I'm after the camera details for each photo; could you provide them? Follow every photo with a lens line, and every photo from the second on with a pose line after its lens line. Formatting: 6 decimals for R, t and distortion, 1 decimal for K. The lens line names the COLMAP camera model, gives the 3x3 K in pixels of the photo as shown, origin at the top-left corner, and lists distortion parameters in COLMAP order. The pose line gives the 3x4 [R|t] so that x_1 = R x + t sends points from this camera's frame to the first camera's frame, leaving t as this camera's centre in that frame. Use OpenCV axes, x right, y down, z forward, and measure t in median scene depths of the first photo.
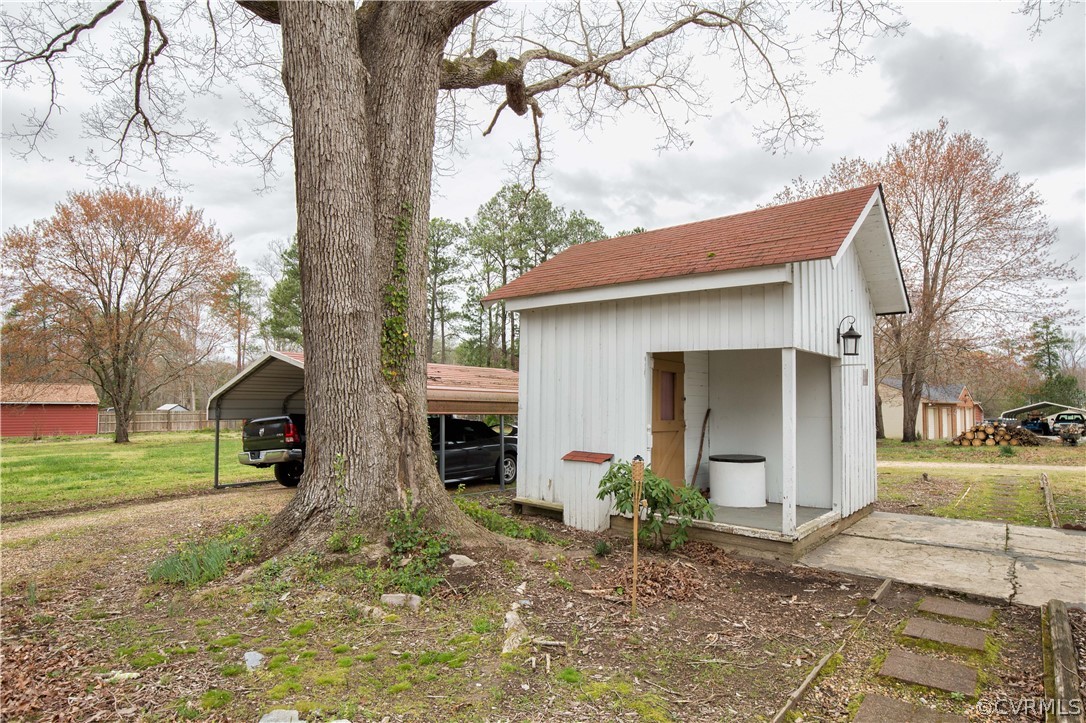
lens RADIAL K [[606.5, 0, 543.0], [0, 606.5, 361.5], [0, 0, 1]] dist [-0.000207, -0.000671]
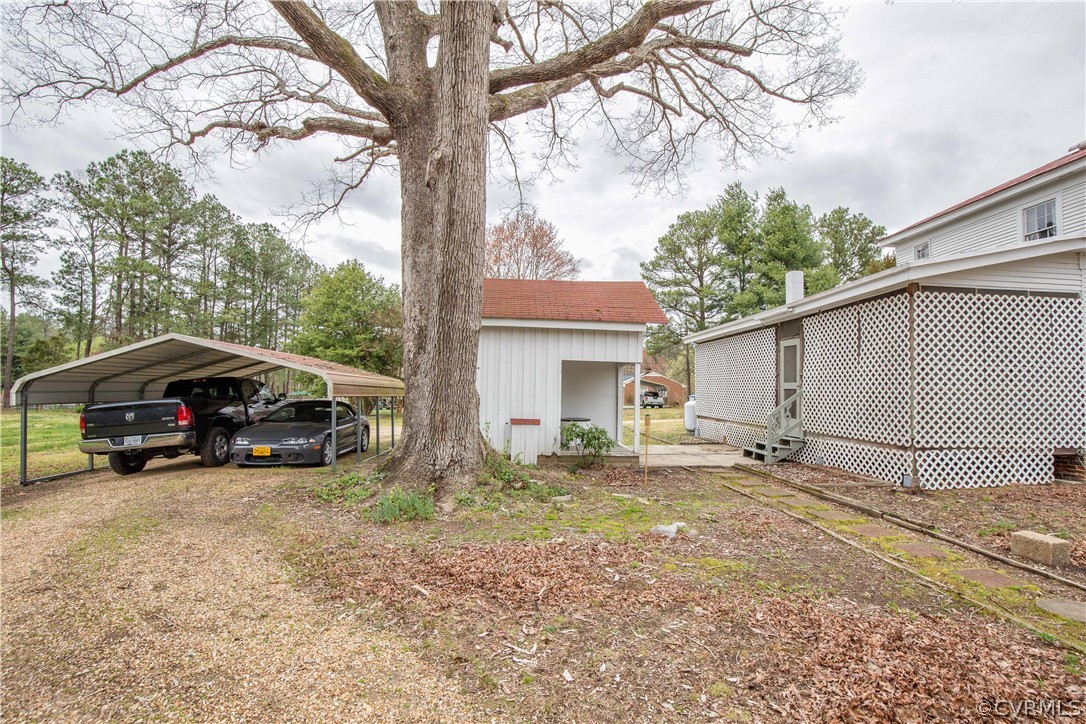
lens RADIAL K [[501.0, 0, 547.6], [0, 501.0, 370.9], [0, 0, 1]] dist [-0.034253, 0.006807]
pose [[0.716548, 0.027905, 0.696979, -0.111939], [-0.054945, 0.998353, 0.016517, 0.000250], [-0.695370, -0.050130, 0.716901, 0.005889]]
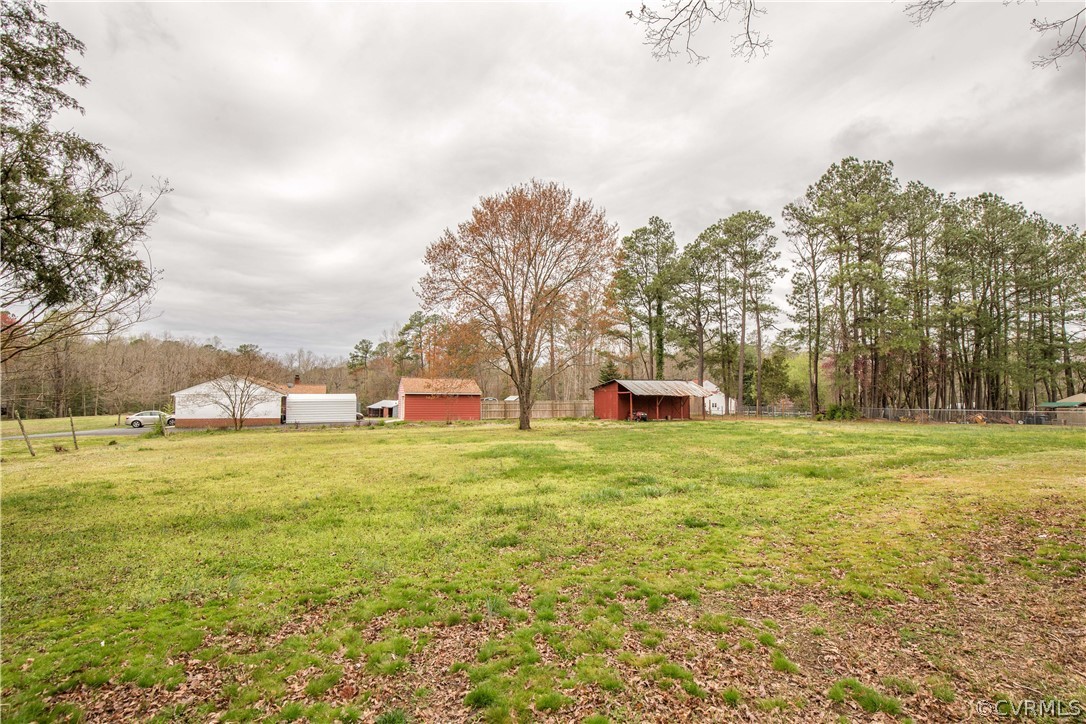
lens RADIAL K [[501.0, 0, 547.6], [0, 501.0, 370.9], [0, 0, 1]] dist [-0.034253, 0.006807]
pose [[0.911937, -0.019332, -0.409875, -0.165056], [0.027184, 0.999541, 0.013338, 0.011302], [0.409429, -0.023305, 0.912044, 0.119058]]
